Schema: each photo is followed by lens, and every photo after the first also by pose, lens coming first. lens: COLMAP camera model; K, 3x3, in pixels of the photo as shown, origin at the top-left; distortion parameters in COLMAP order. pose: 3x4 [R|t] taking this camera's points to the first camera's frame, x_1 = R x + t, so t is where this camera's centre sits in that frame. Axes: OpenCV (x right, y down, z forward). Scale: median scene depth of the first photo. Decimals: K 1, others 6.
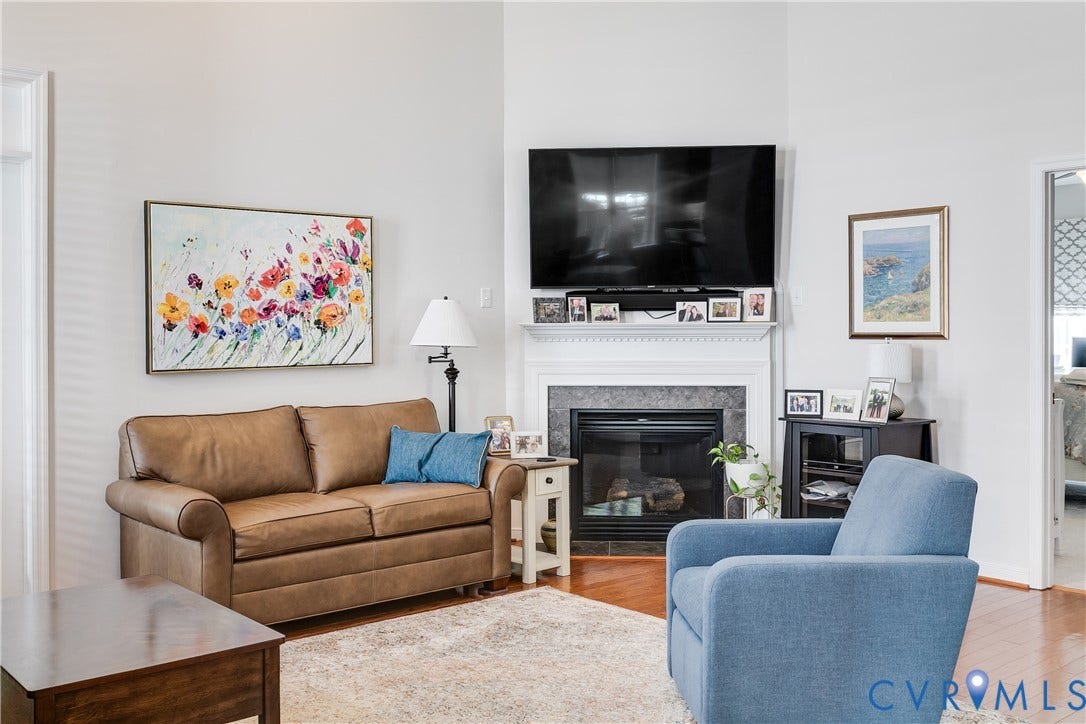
lens RADIAL K [[1017.4, 0, 543.0], [0, 1017.4, 362.0], [0, 0, 1]] dist [0.006161, -0.004619]
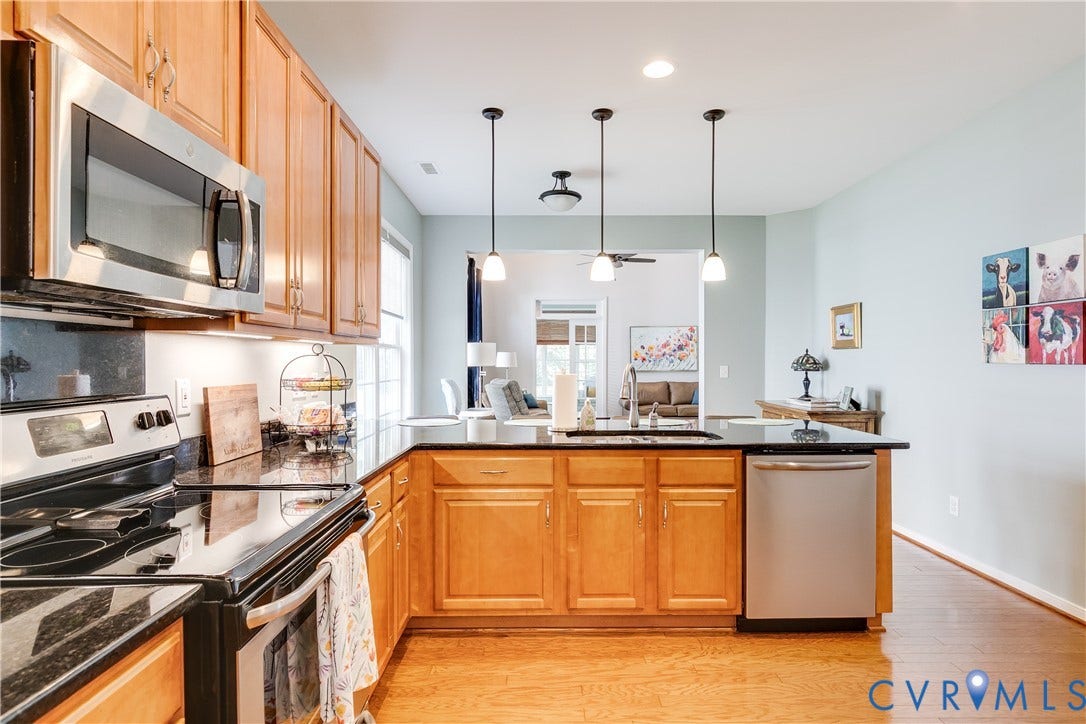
lens RADIAL K [[565.9, 0, 543.0], [0, 565.9, 362.0], [0, 0, 1]] dist [0.000801, -0.000403]
pose [[0.765782, 0.007366, -0.643058, 0.684323], [-0.021368, 0.999674, -0.013995, 0.011120], [0.642745, 0.024458, 0.765690, -0.784497]]
